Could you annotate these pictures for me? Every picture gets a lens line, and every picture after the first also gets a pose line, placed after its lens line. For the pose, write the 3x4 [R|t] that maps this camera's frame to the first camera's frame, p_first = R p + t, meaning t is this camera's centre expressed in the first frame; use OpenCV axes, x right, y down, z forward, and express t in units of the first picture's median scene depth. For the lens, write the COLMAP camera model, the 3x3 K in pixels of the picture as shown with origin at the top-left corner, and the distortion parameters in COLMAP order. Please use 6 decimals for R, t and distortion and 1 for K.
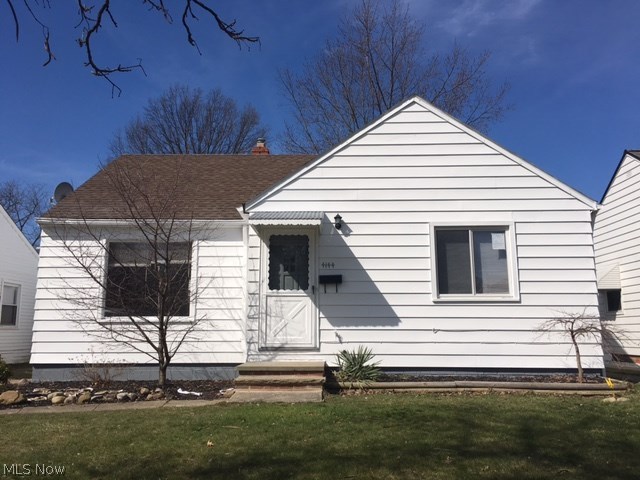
lens RADIAL K [[544.7, 0, 316.0], [0, 544.7, 239.8], [0, 0, 1]] dist [0.012908, 0.001669]
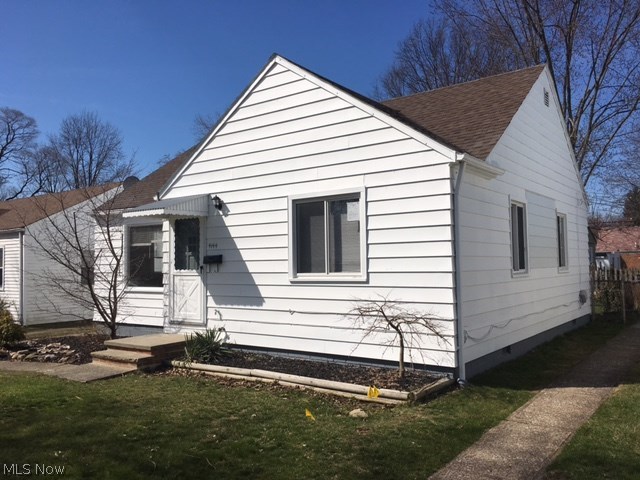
lens RADIAL K [[544.7, 0, 316.0], [0, 544.7, 239.8], [0, 0, 1]] dist [0.012908, 0.001669]
pose [[0.824062, -0.038868, -0.565164, 0.776100], [0.111794, 0.989182, 0.094978, -0.041591], [0.555359, -0.141450, 0.819493, 0.261065]]
